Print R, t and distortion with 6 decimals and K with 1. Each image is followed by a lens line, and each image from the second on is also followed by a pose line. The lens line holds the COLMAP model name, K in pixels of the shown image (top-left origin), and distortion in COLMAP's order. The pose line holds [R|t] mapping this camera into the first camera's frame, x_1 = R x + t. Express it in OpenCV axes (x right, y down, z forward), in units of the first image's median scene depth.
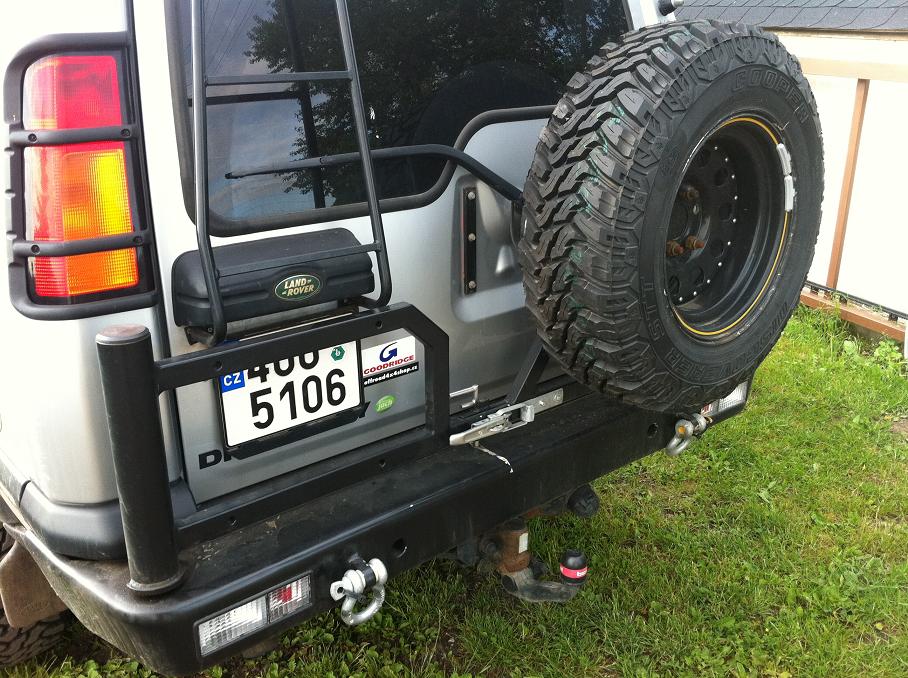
lens RADIAL K [[846.4, 0, 455.0], [0, 846.4, 332.6], [0, 0, 1]] dist [0.113055, -0.321825]
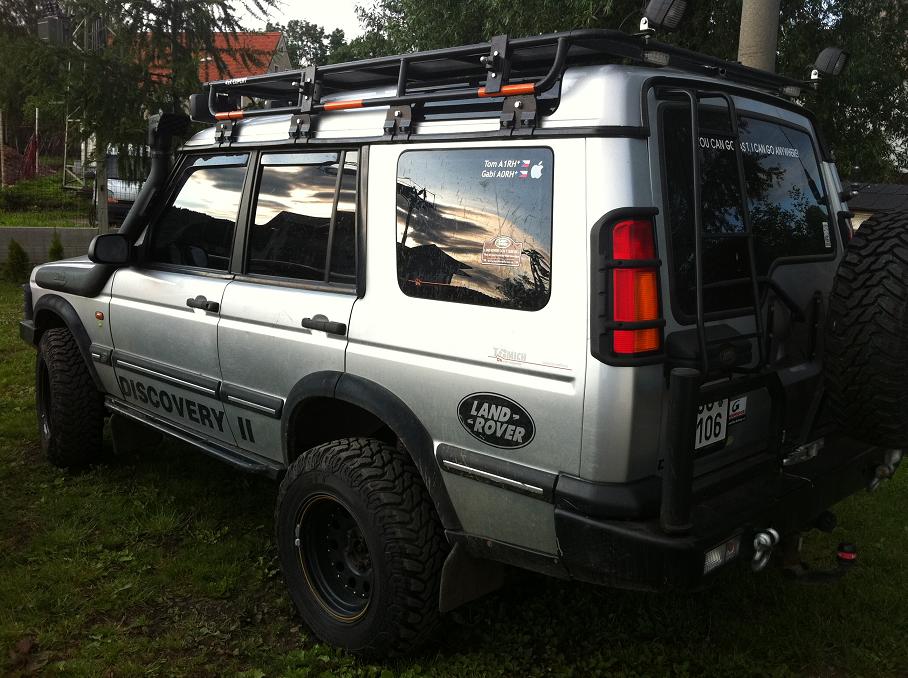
lens RADIAL K [[846.4, 0, 455.0], [0, 846.4, 332.6], [0, 0, 1]] dist [0.113055, -0.321825]
pose [[0.995668, 0.020363, 0.090719, -0.806209], [-0.004291, 0.984747, -0.173942, 0.180745], [-0.092878, 0.172799, 0.980568, -0.555151]]
